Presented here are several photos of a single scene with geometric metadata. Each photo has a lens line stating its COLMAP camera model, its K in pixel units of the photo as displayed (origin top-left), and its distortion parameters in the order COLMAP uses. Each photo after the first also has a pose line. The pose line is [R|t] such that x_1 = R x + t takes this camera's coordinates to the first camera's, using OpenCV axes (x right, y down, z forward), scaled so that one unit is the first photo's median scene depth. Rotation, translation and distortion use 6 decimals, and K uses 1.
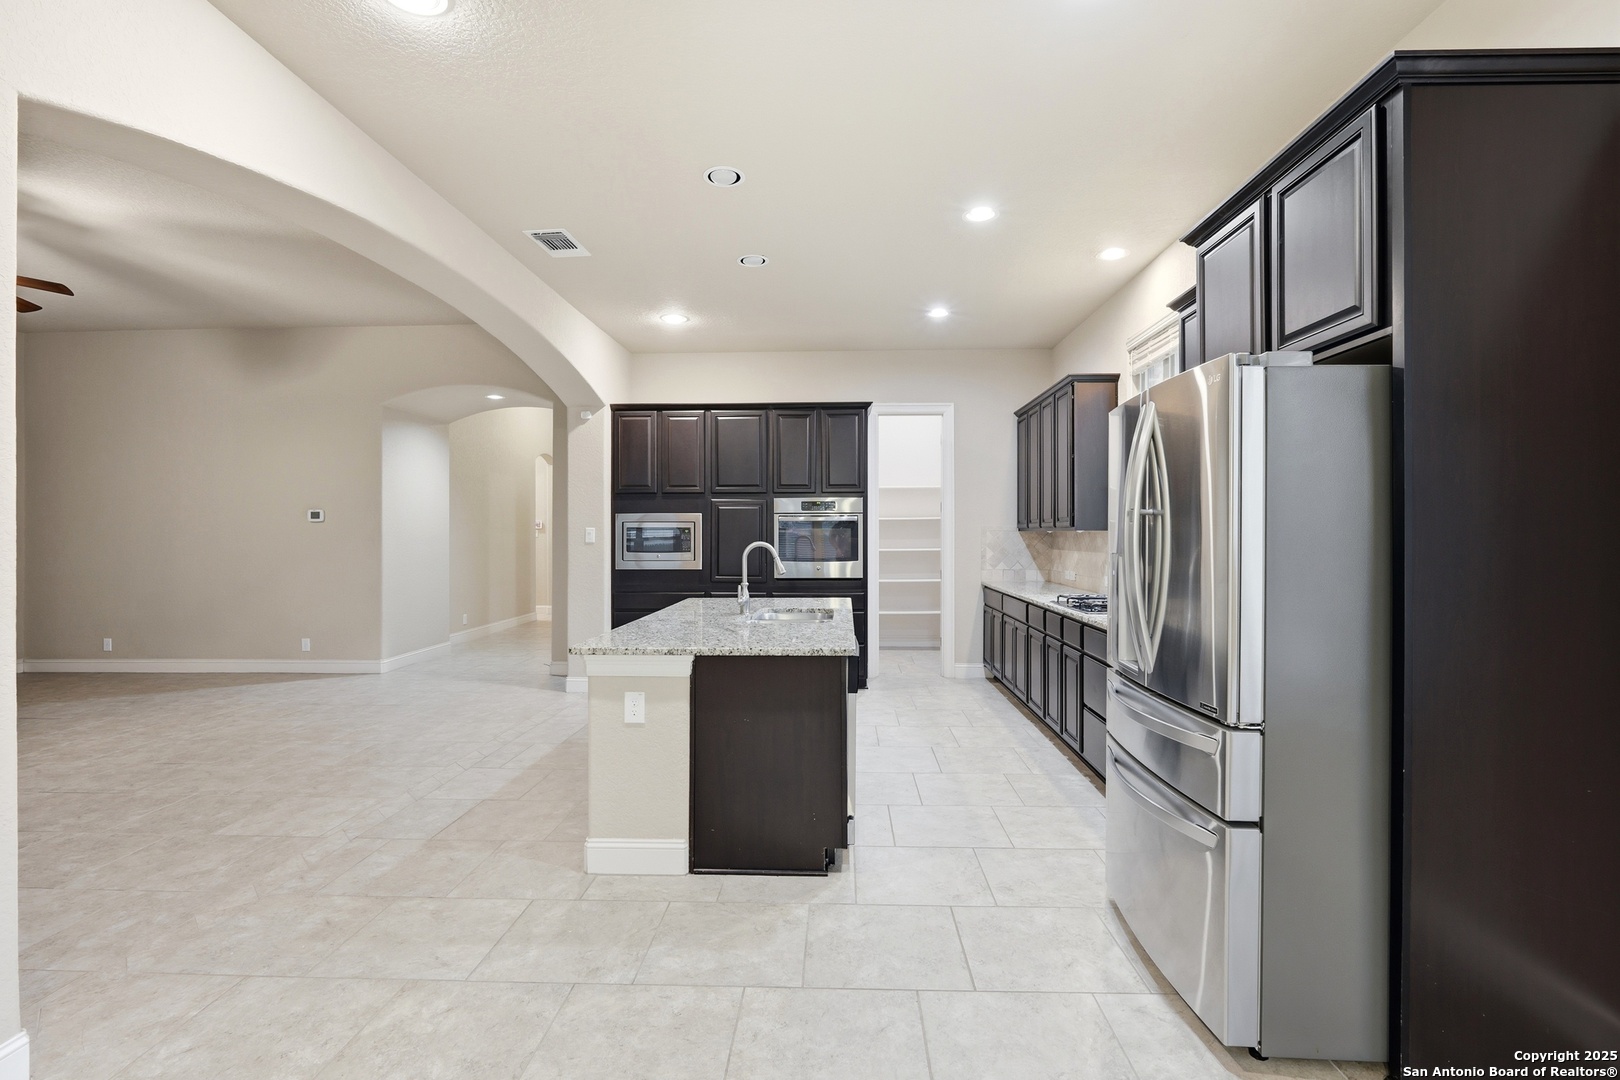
lens RADIAL K [[750.6, 0, 811.9], [0, 750.6, 542.2], [0, 0, 1]] dist [-0.006305, -0.000530]
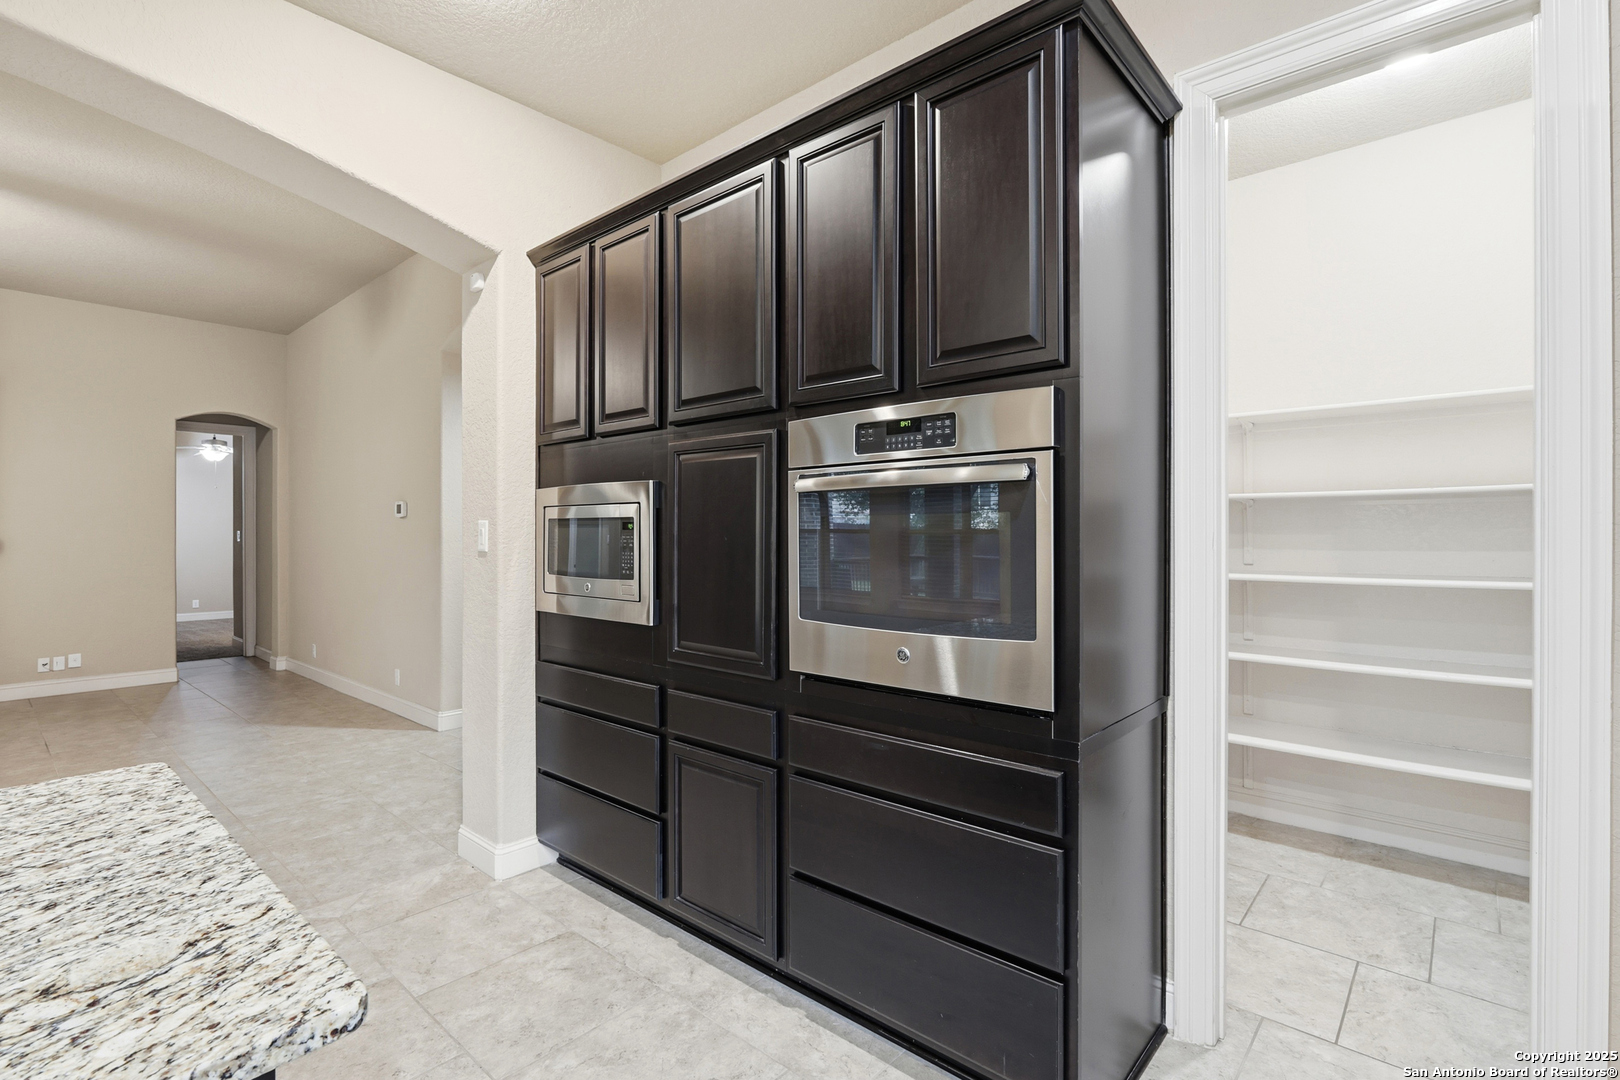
lens RADIAL K [[728.7, 0, 810.0], [0, 728.7, 540.0], [0, 0, 1]] dist [-0.031346, -0.000176]
pose [[0.787853, 0.003683, -0.615852, 0.149869], [-0.006944, 0.999972, -0.002904, -0.007204], [0.615824, 0.006565, 0.787856, 0.758655]]
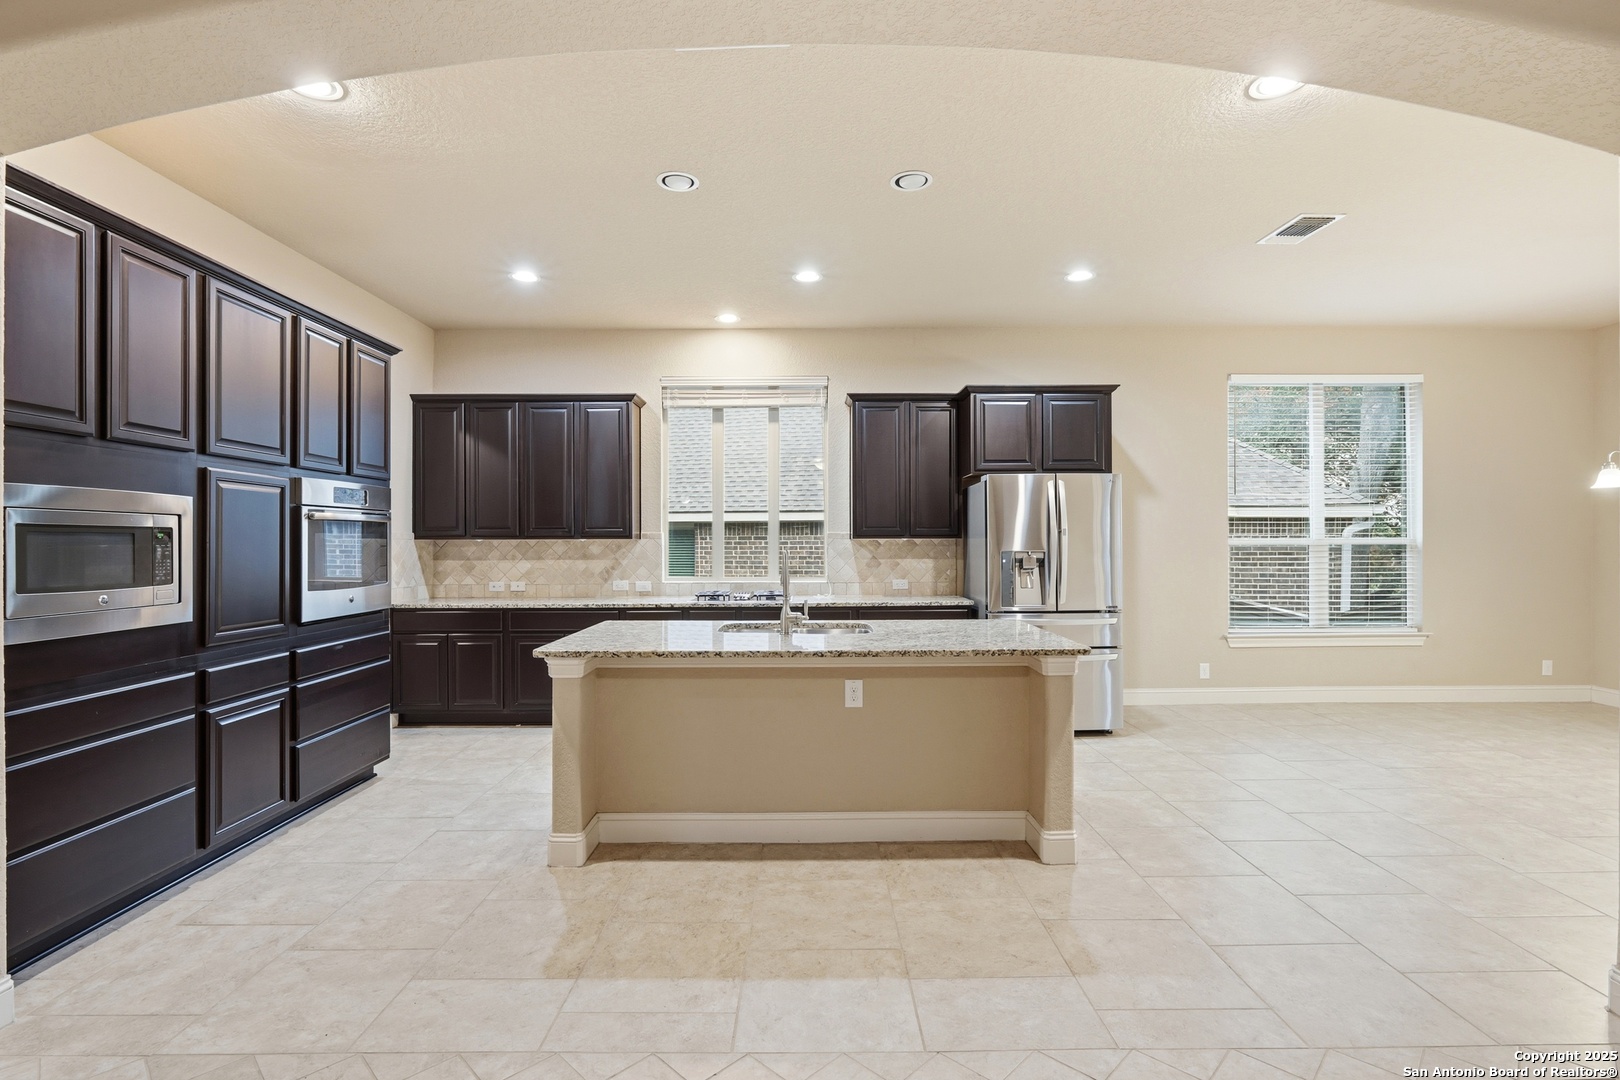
lens RADIAL K [[750.6, 0, 811.9], [0, 750.6, 542.2], [0, 0, 1]] dist [-0.006305, -0.000530]
pose [[-0.047160, 0.001661, 0.998886, -0.611980], [0.013905, 0.999903, -0.001006, -0.005214], [-0.998791, 0.013842, -0.047178, 0.649747]]
